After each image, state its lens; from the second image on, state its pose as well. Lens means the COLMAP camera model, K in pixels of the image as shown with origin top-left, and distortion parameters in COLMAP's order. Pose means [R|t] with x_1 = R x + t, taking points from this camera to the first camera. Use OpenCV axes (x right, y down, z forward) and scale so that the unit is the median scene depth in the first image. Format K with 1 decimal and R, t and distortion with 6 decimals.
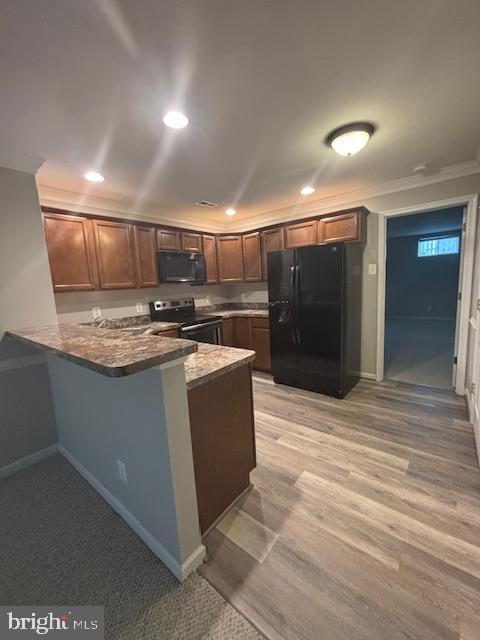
lens RADIAL K [[256.4, 0, 230.4], [0, 256.4, 319.3], [0, 0, 1]] dist [-0.000121, -0.000012]
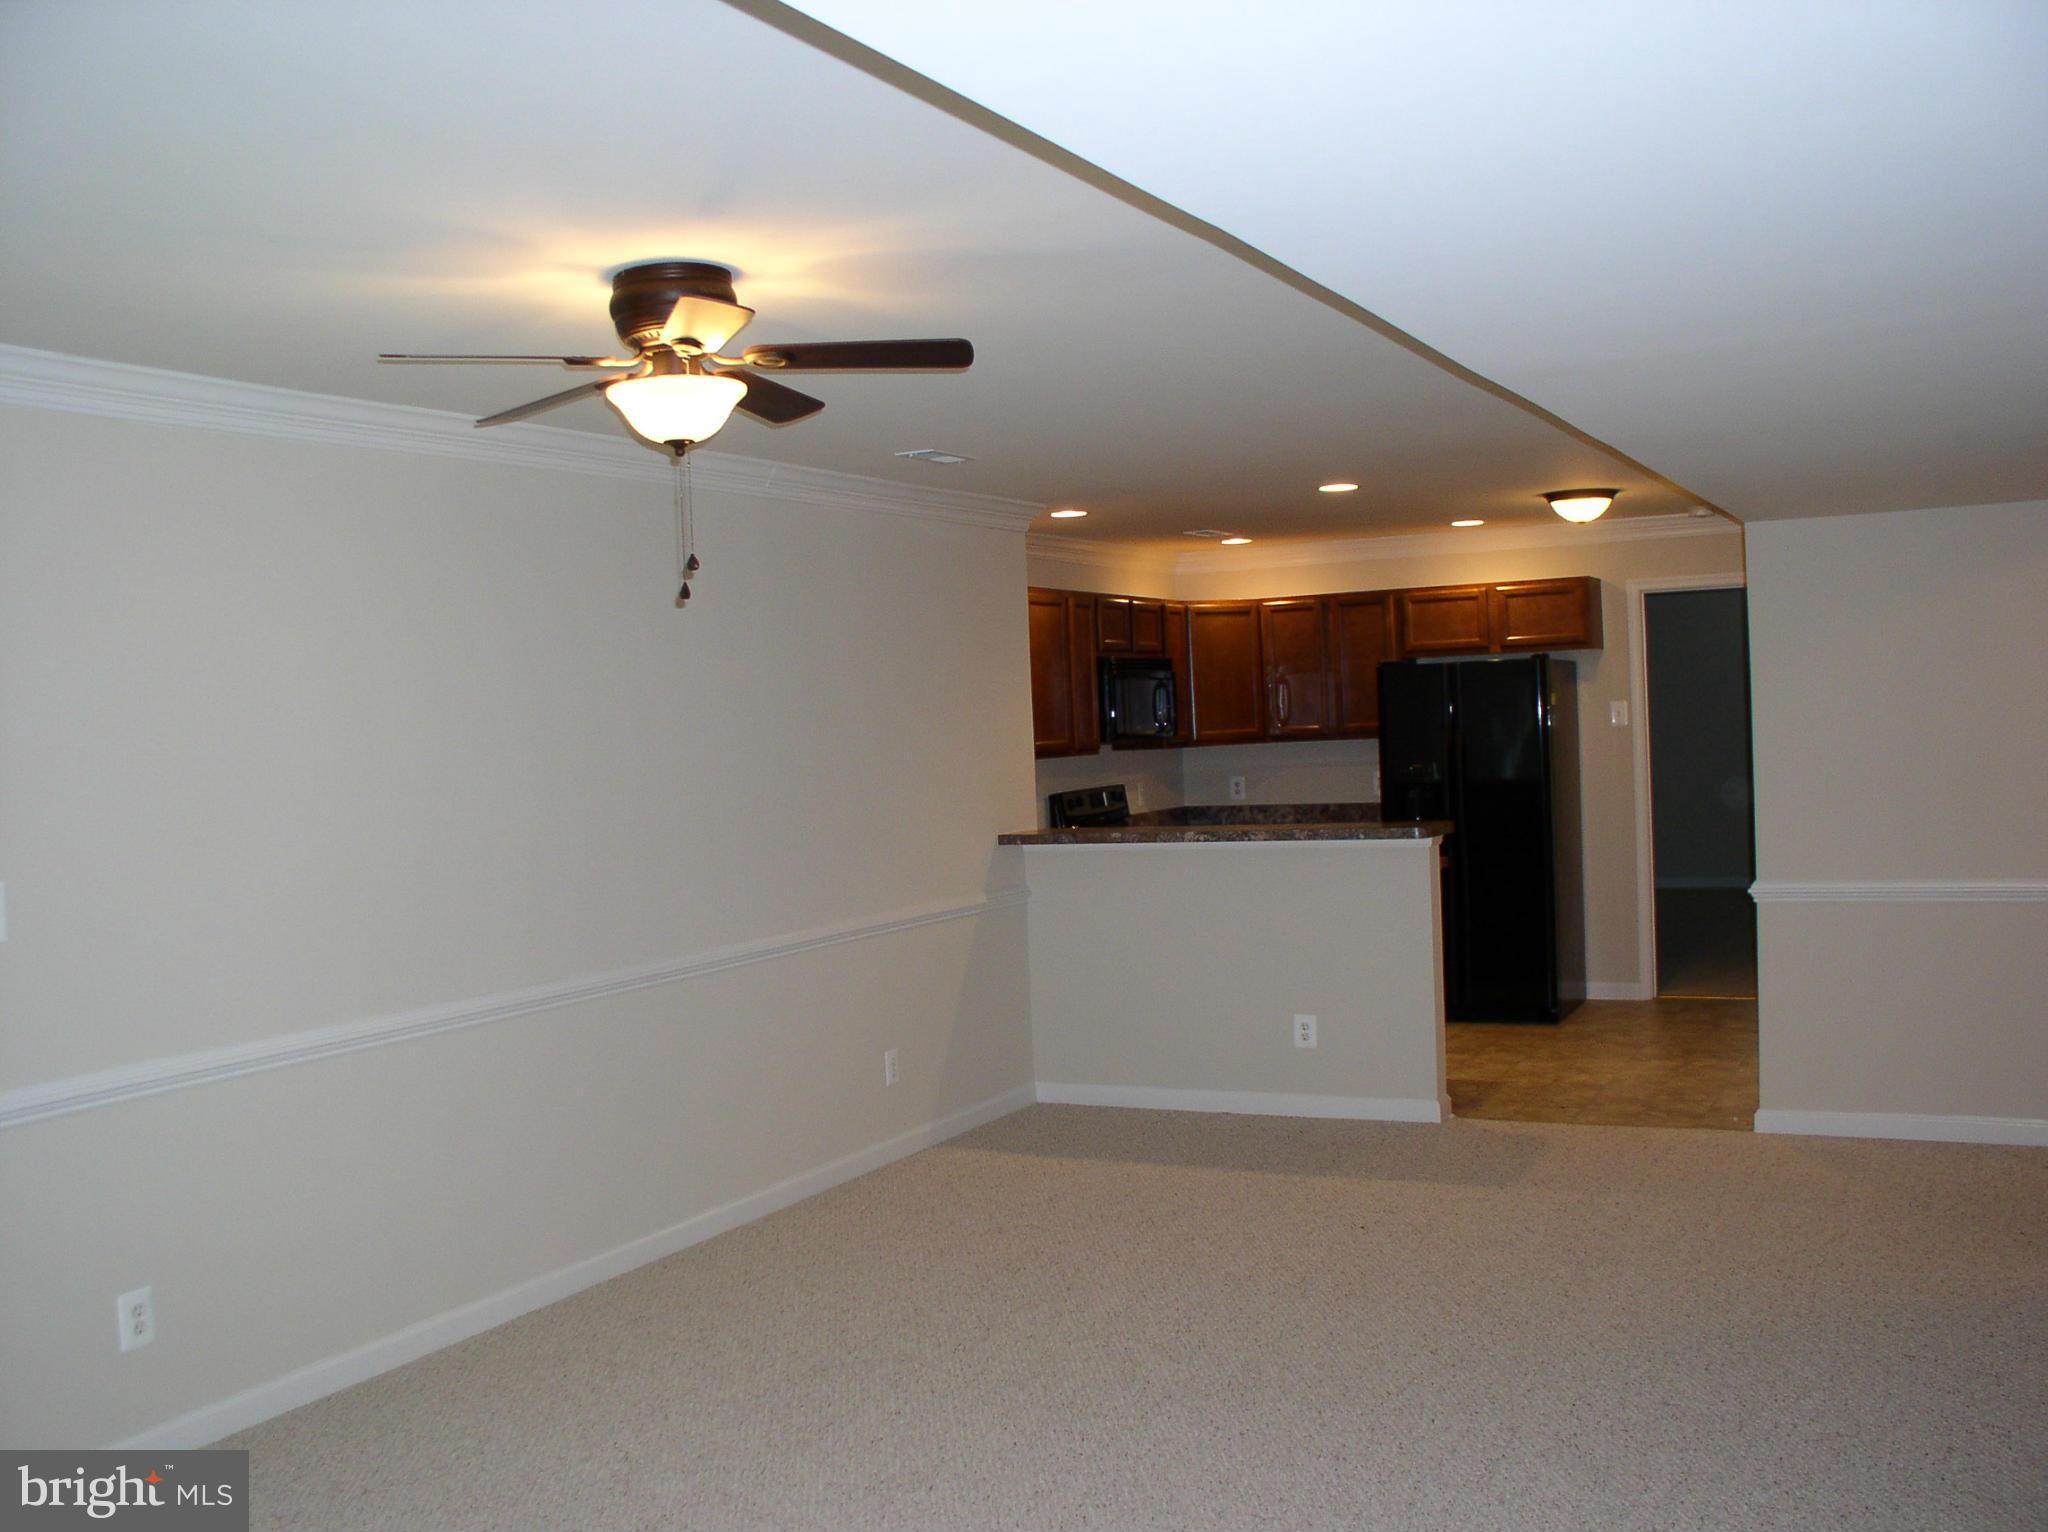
lens RADIAL K [[1914.2, 0, 1035.5], [0, 1914.2, 771.5], [0, 0, 1]] dist [-0.224022, 0.276374]
pose [[0.978009, 0.013349, 0.208135, -0.919695], [0.011850, 0.992781, -0.119356, 0.224768], [-0.208226, 0.119197, 0.970790, -1.595958]]
